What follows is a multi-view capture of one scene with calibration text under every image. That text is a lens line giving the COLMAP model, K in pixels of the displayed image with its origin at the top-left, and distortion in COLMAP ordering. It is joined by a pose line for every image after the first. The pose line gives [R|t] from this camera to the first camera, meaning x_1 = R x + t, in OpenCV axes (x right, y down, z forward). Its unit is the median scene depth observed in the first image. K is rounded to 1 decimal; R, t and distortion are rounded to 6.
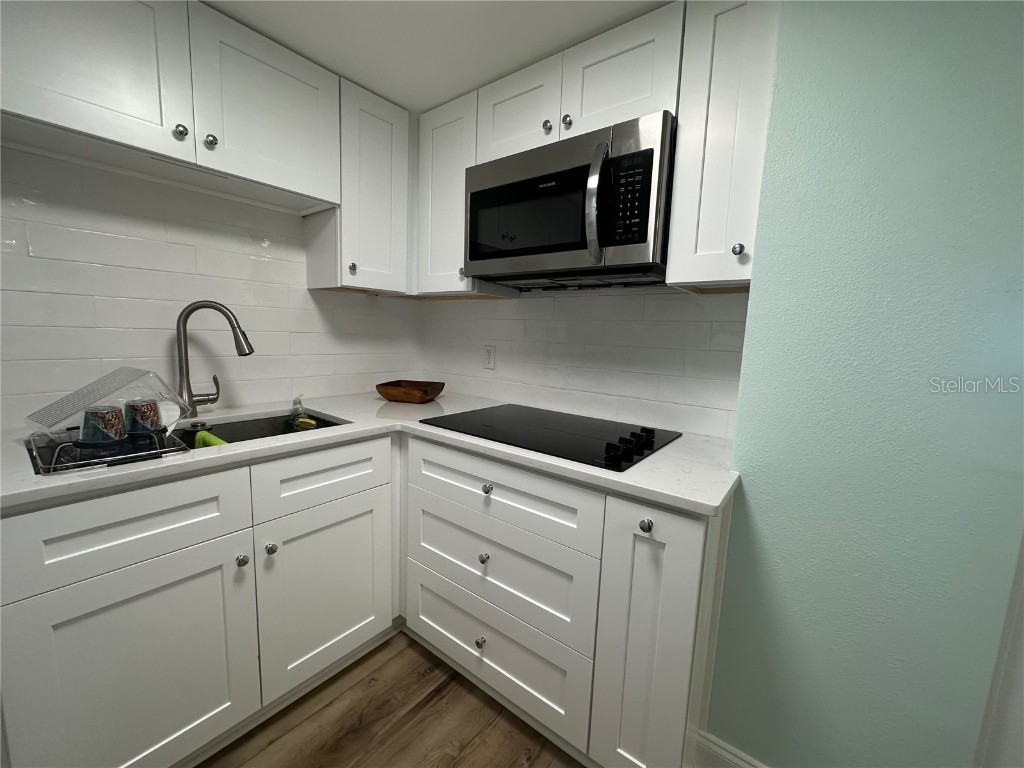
lens RADIAL K [[408.3, 0, 515.4], [0, 408.3, 384.0], [0, 0, 1]] dist [-0.005146, 0.001119]
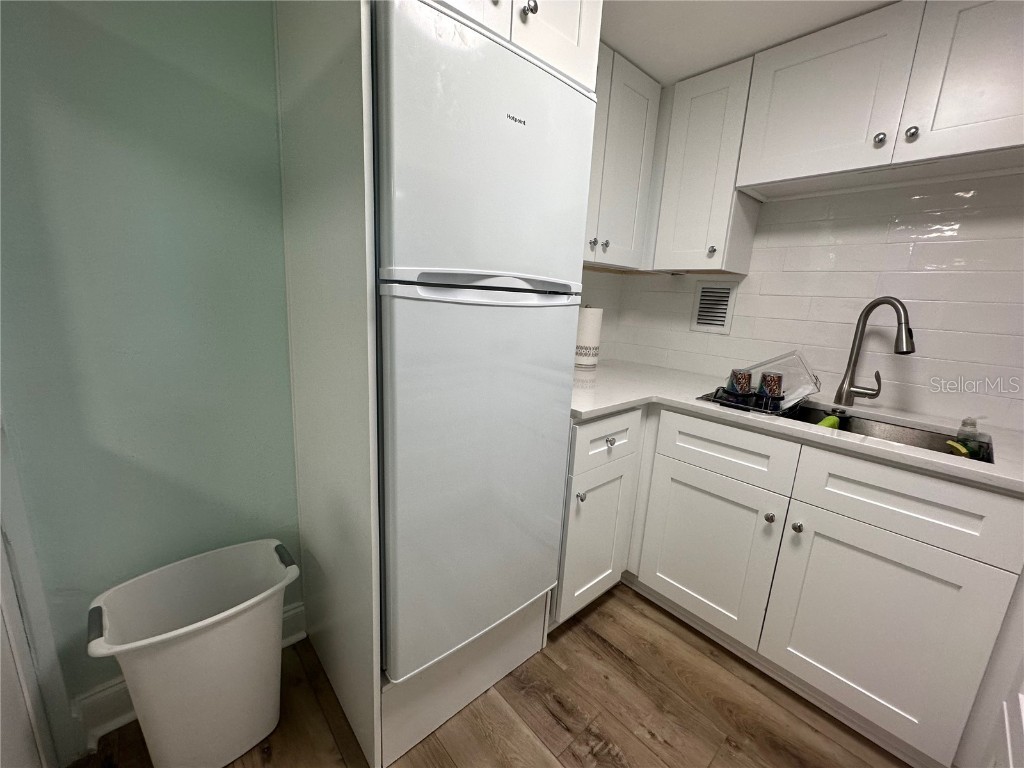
lens RADIAL K [[408.3, 0, 512.3], [0, 408.3, 383.4], [0, 0, 1]] dist [-0.005146, 0.001119]
pose [[-0.180073, 0.160631, -0.970449, 0.431223], [-0.185531, 0.963322, 0.193878, -0.021122], [0.965998, 0.214960, -0.143666, 0.298873]]
